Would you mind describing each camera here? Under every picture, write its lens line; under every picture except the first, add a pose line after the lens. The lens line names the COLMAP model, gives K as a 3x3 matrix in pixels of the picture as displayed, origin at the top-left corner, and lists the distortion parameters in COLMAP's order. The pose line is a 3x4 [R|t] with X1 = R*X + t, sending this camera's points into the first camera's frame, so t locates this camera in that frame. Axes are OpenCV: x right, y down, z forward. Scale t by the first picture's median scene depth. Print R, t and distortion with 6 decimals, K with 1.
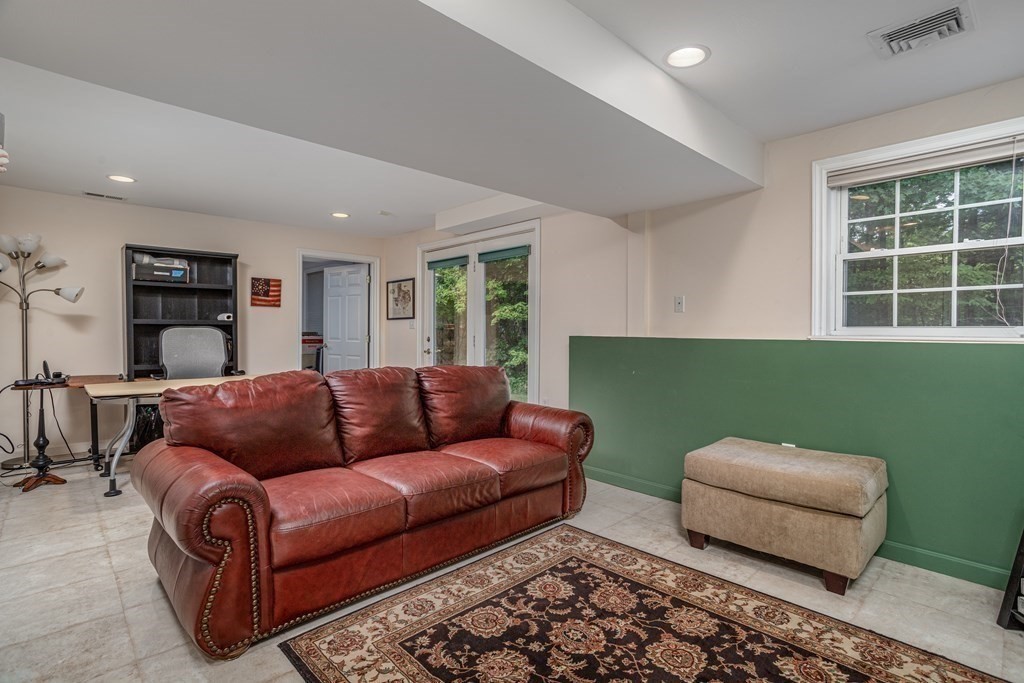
lens RADIAL K [[495.3, 0, 506.4], [0, 495.3, 333.6], [0, 0, 1]] dist [-0.040784, 0.024869]
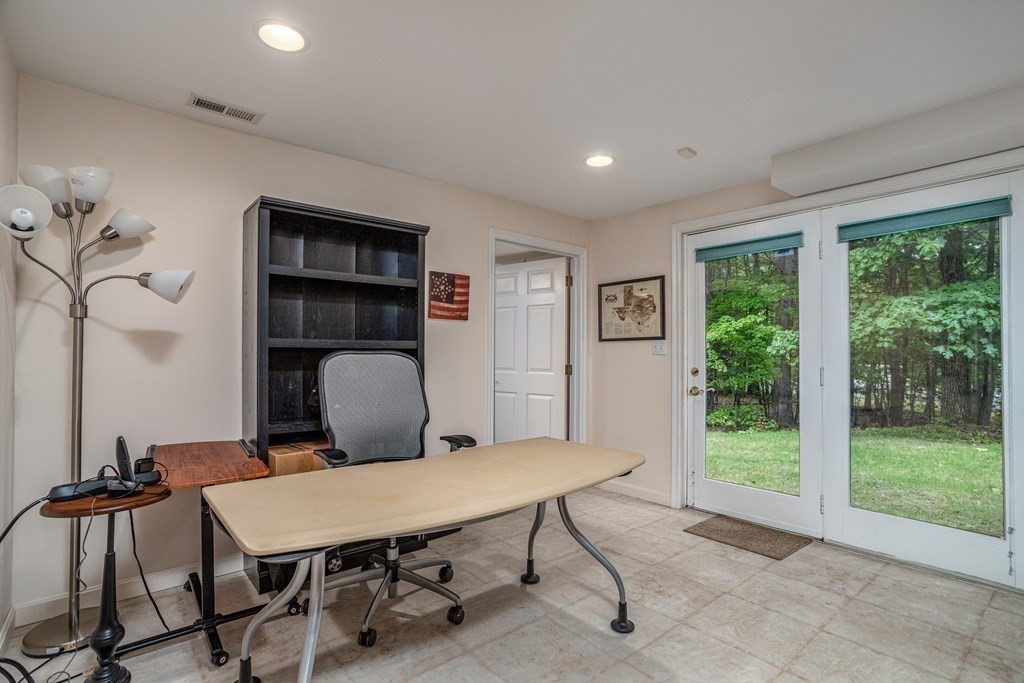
lens RADIAL K [[493.0, 0, 510.4], [0, 493.0, 340.5], [0, 0, 1]] dist [-0.040376, 0.023491]
pose [[0.998593, 0.001869, -0.052992, -0.471642], [-0.003522, 0.999509, -0.031124, -0.011183], [0.052908, 0.031267, 0.998110, 0.478550]]
